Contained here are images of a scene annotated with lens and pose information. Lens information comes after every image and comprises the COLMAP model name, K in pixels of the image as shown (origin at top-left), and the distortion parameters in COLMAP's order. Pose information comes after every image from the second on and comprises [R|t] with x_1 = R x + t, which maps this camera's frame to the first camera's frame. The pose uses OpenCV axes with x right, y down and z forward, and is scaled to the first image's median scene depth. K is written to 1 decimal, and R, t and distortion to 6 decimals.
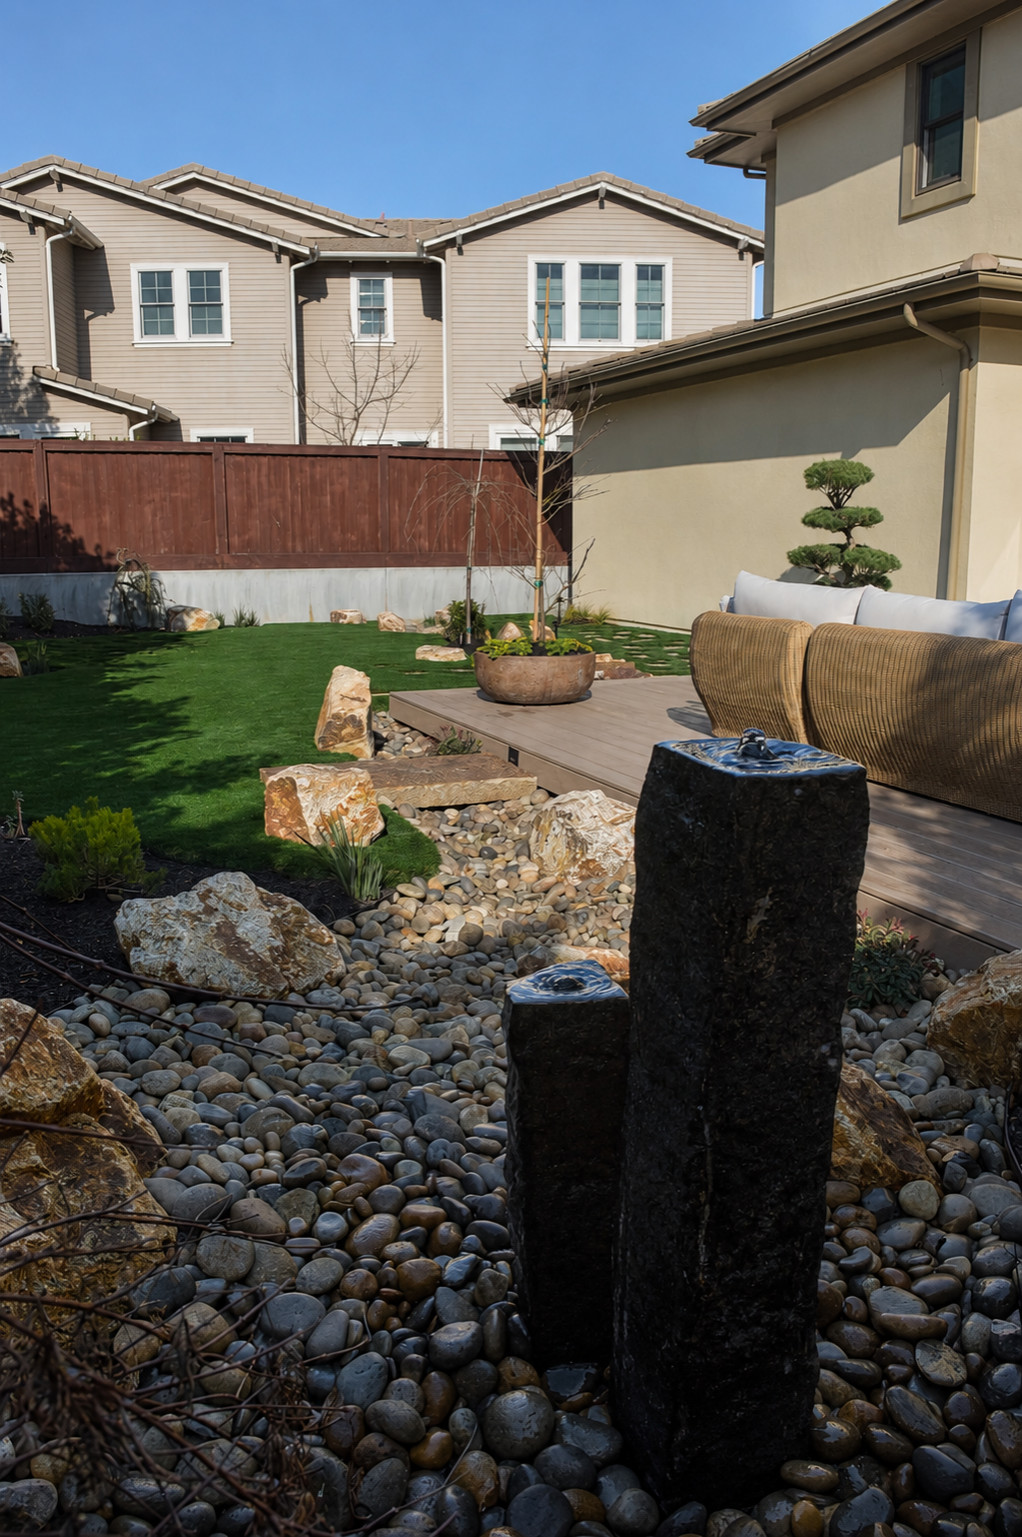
lens RADIAL K [[1198.8, 0, 511.0], [0, 1198.8, 768.5], [0, 0, 1]] dist [-0.084881, 0.004401]
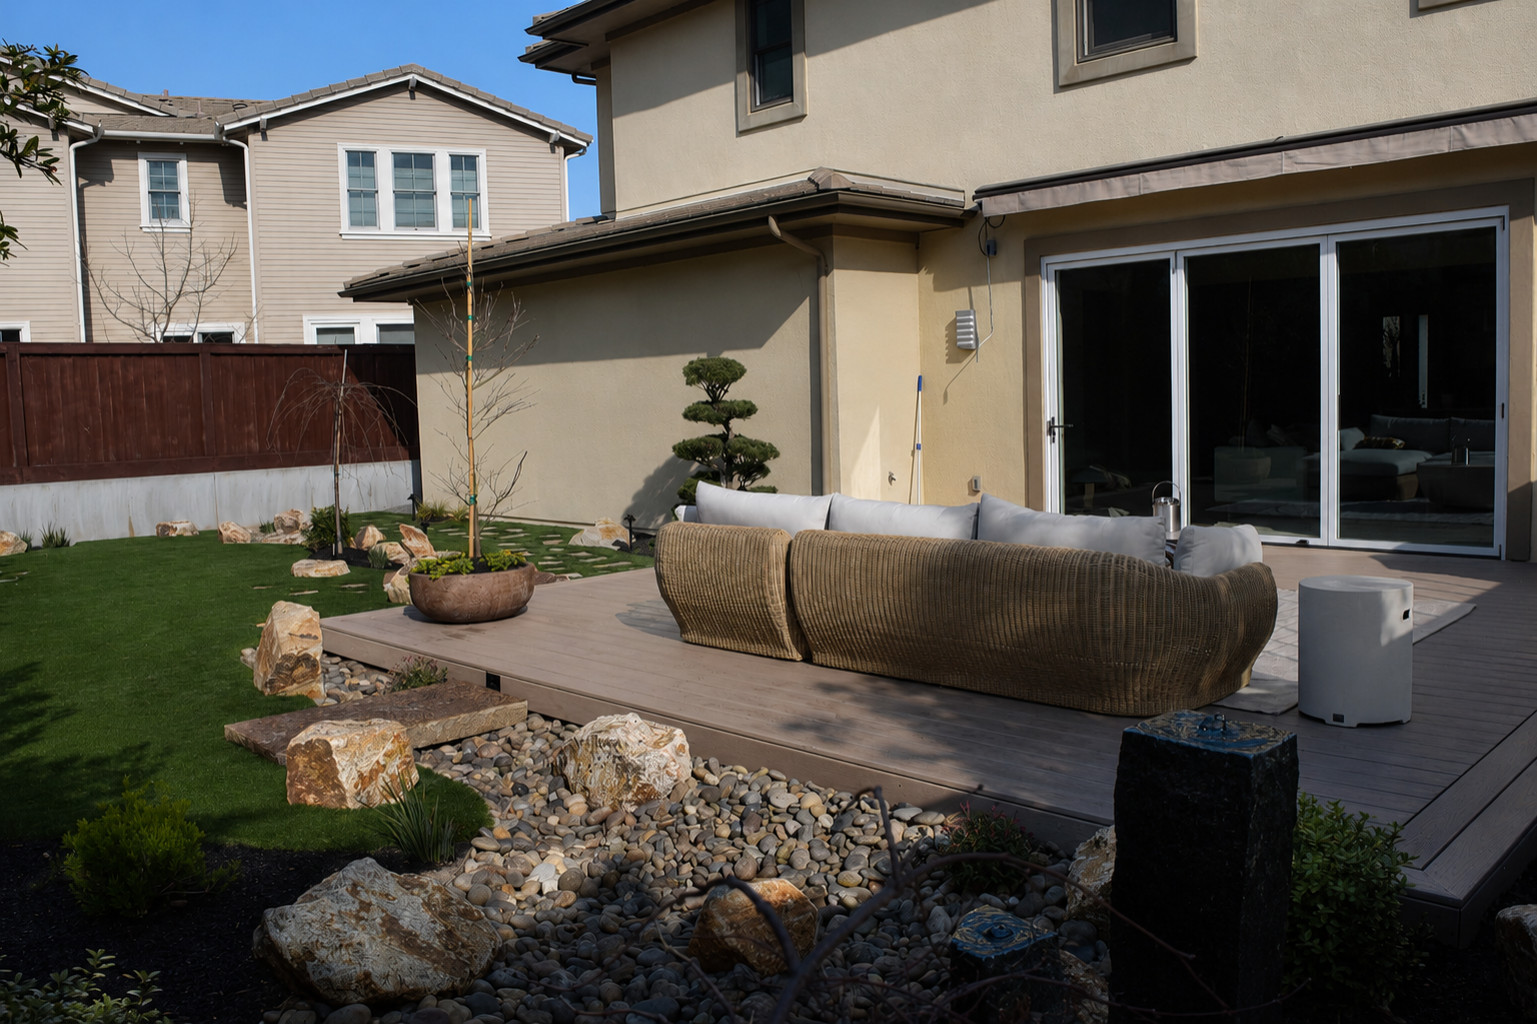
lens RADIAL K [[1222.5, 0, 764.9], [0, 1222.5, 493.6], [0, 0, 1]] dist [-0.087851, 0.007926]
pose [[0.926817, -0.056893, 0.371179, -0.063089], [0.101773, 0.989518, -0.102453, -0.015758], [-0.361460, 0.132731, 0.922892, -0.005730]]
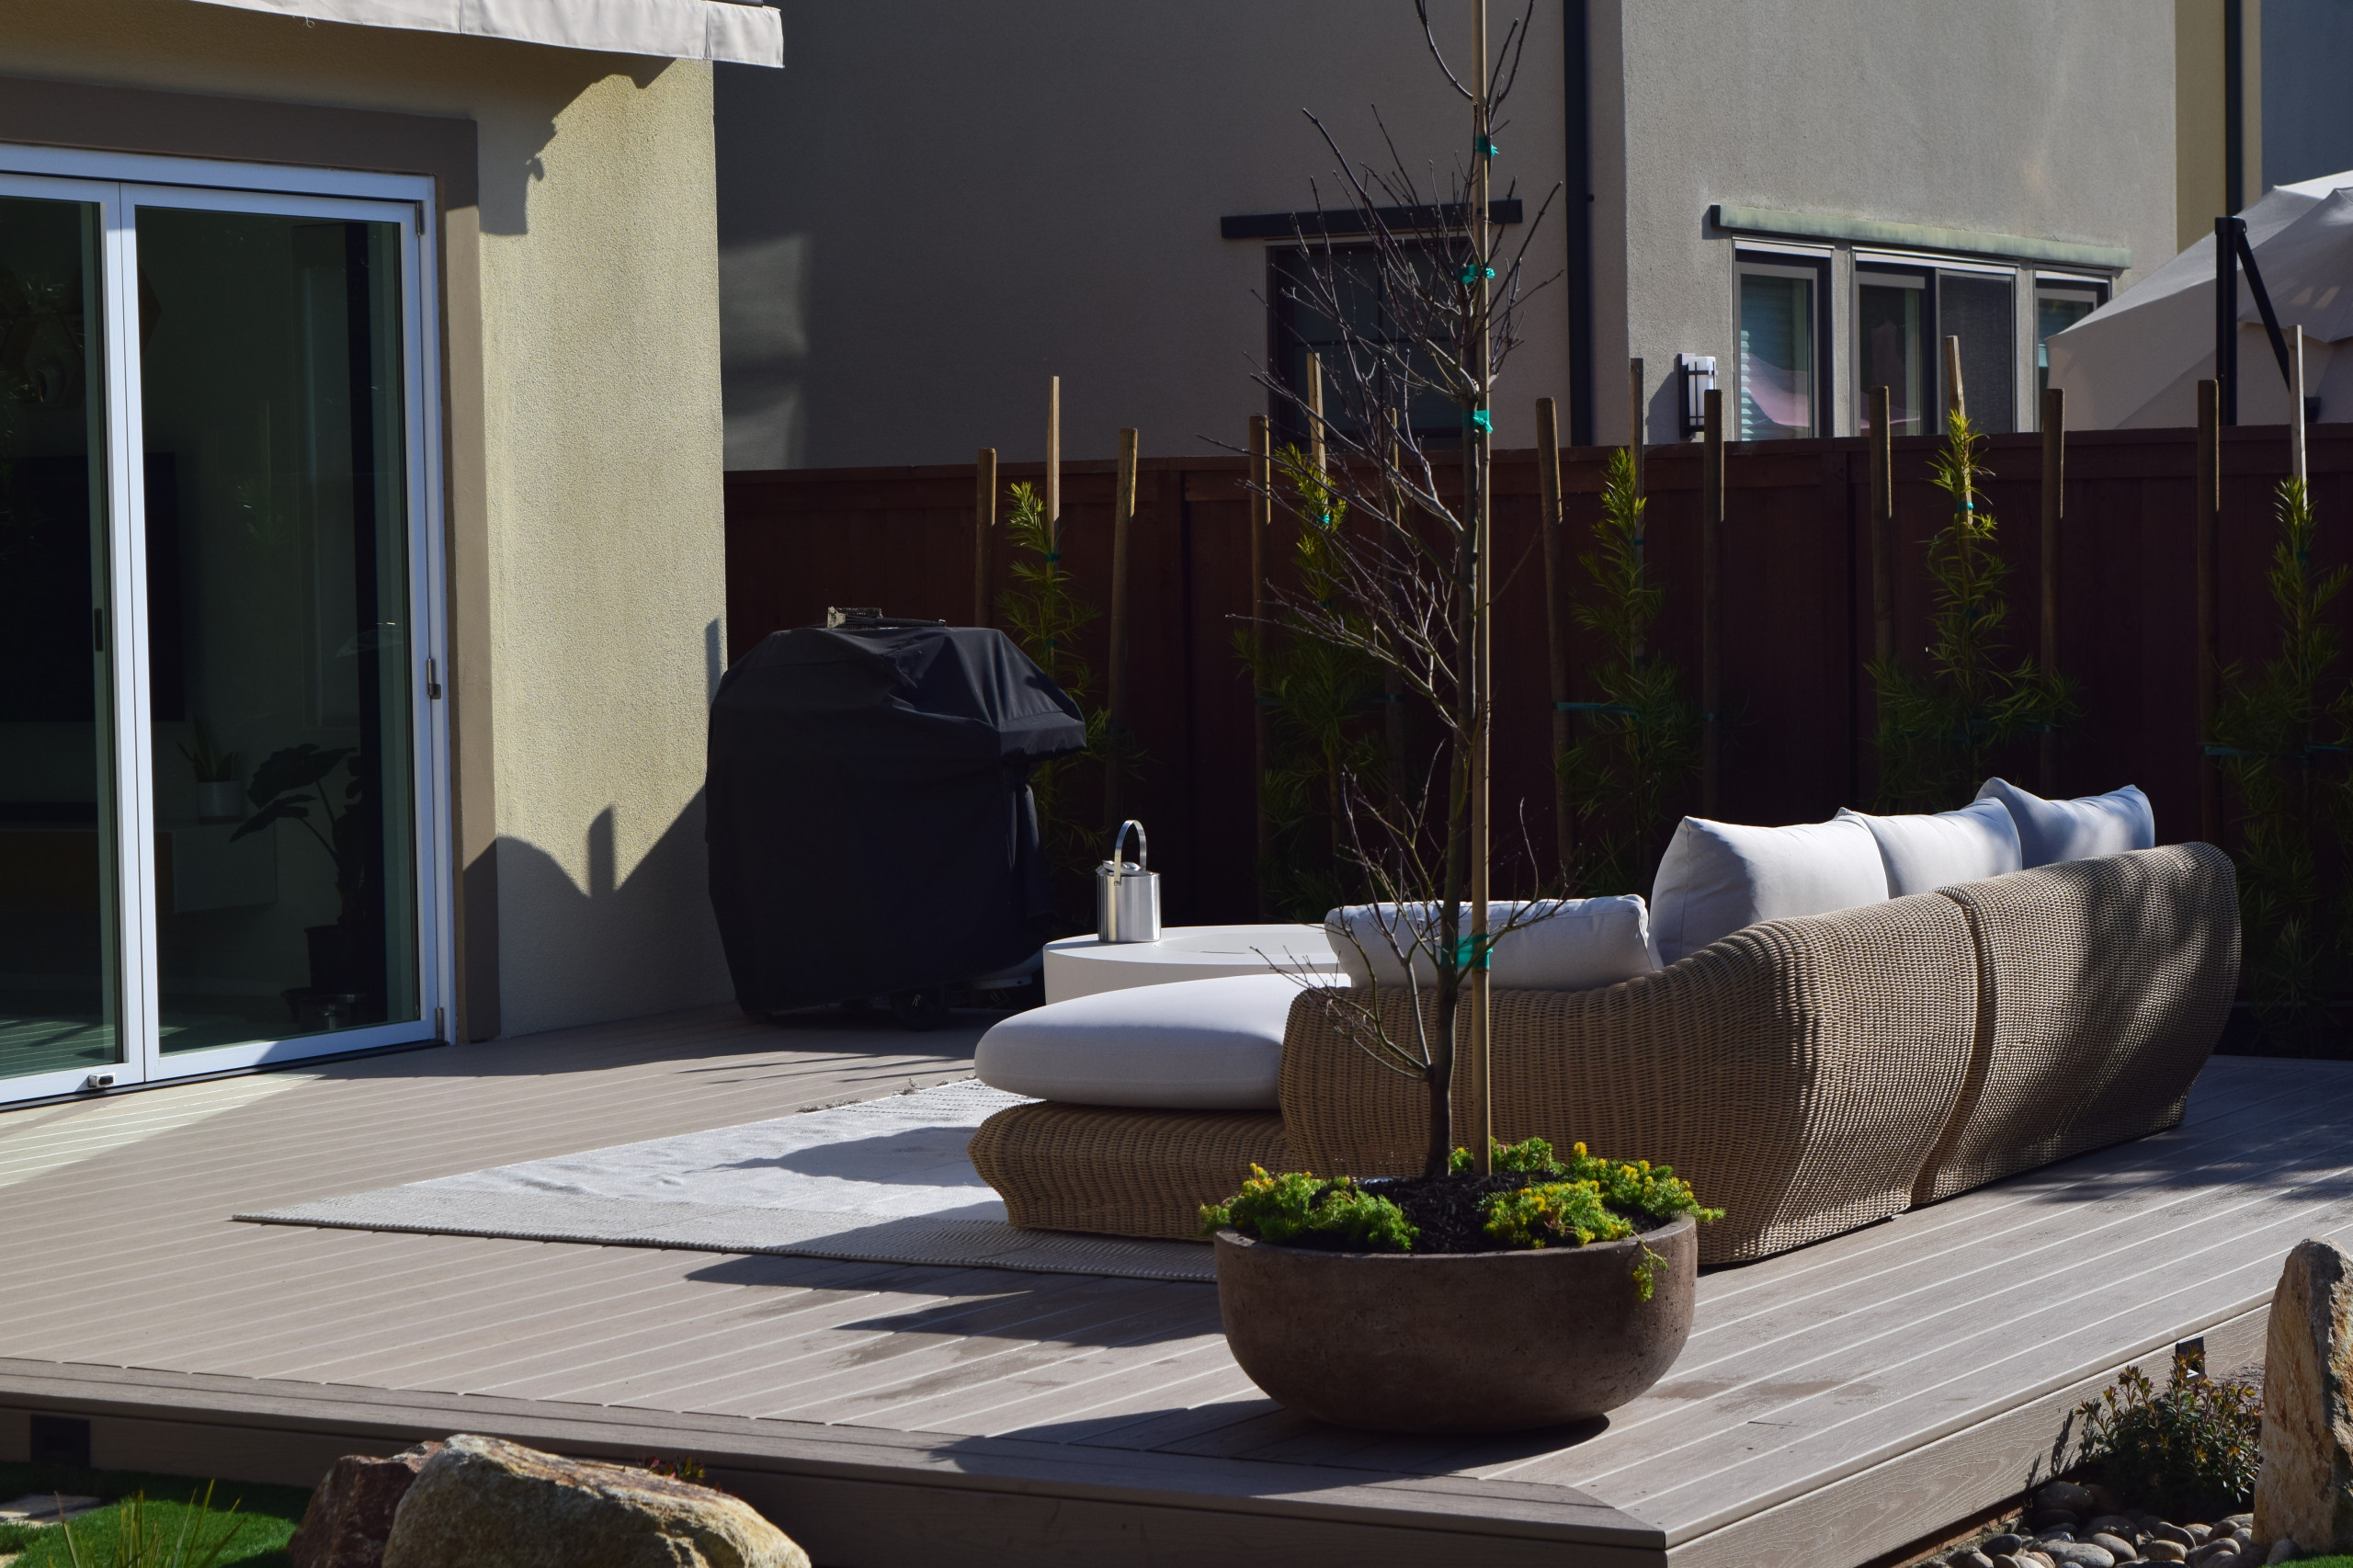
lens RADIAL K [[5187.9, 0, 1176.5], [0, 5187.9, 784.0], [0, 0, 1]] dist [0.066231, 0.047761]
pose [[-0.602000, -0.015799, 0.798340, -0.405442], [0.177872, 0.972030, 0.153363, -0.181110], [-0.778433, 0.234327, -0.582352, 0.835591]]
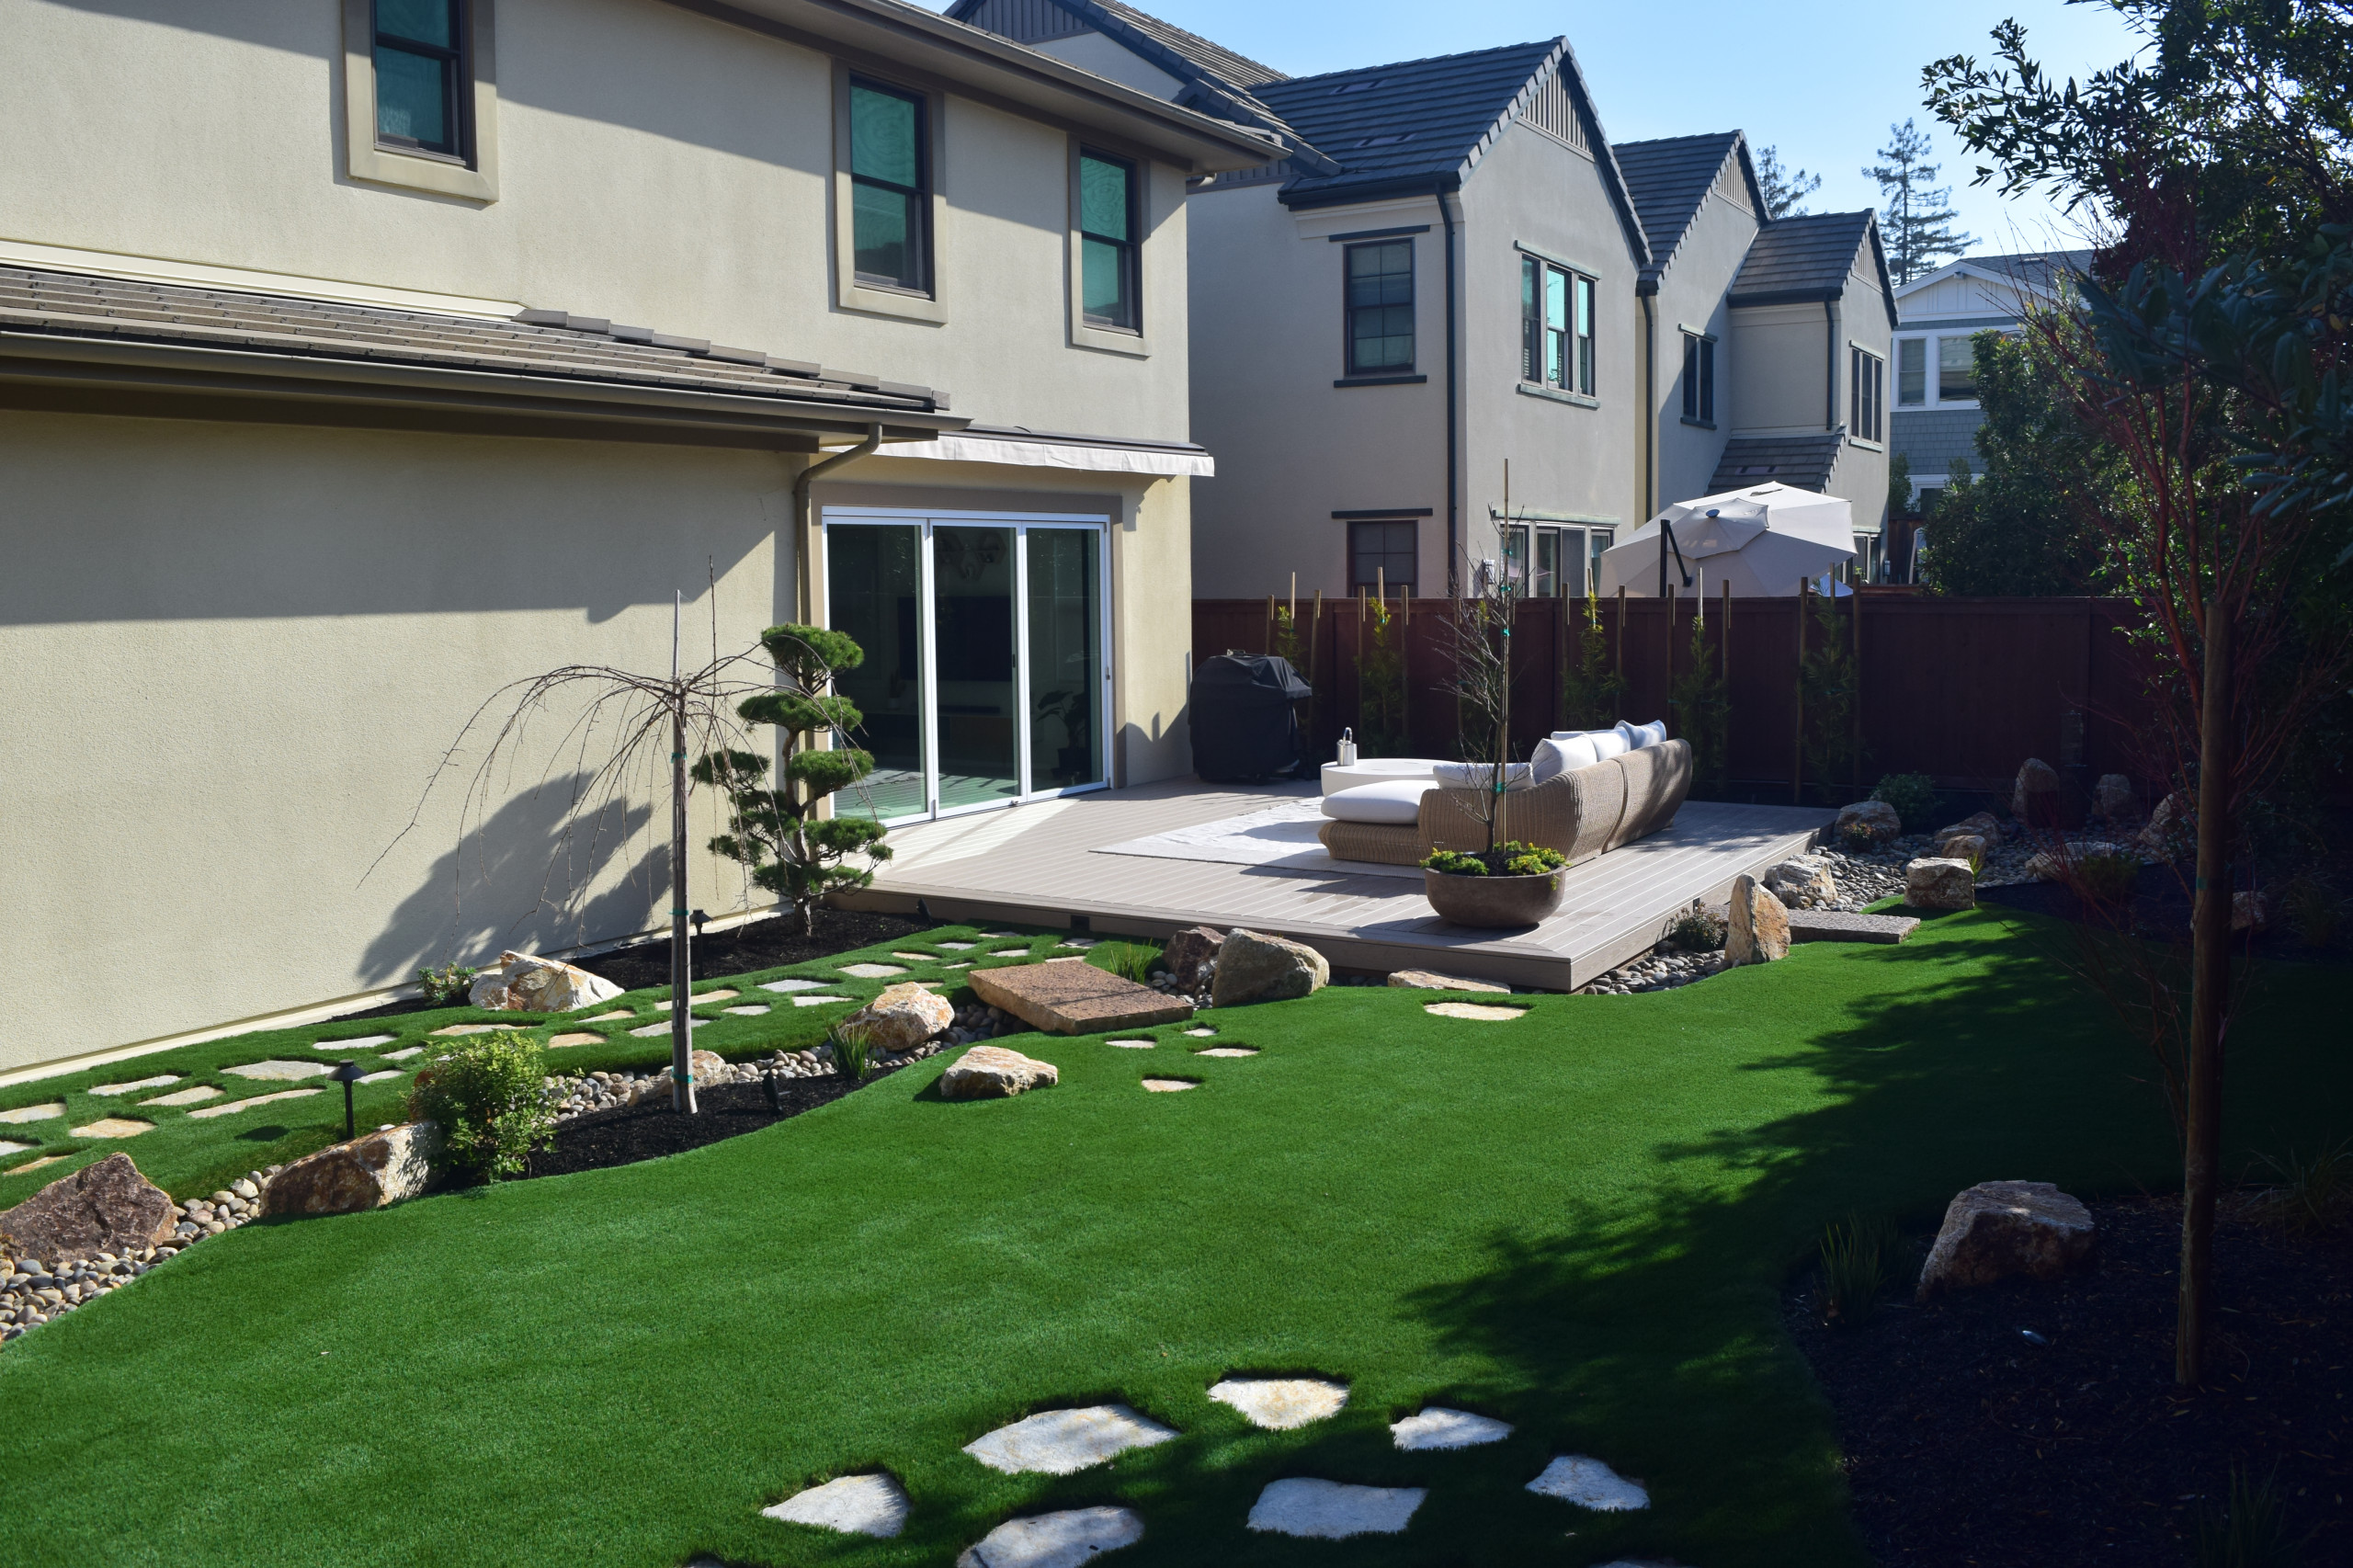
lens RADIAL K [[1871.5, 0, 1171.1], [0, 1871.5, 755.8], [0, 0, 1]] dist [-0.087851, 0.007926]
pose [[-0.582013, -0.062922, 0.810741, -0.466890], [0.173553, 0.964419, 0.199439, -0.243259], [-0.794443, 0.256782, -0.550384, 0.965212]]
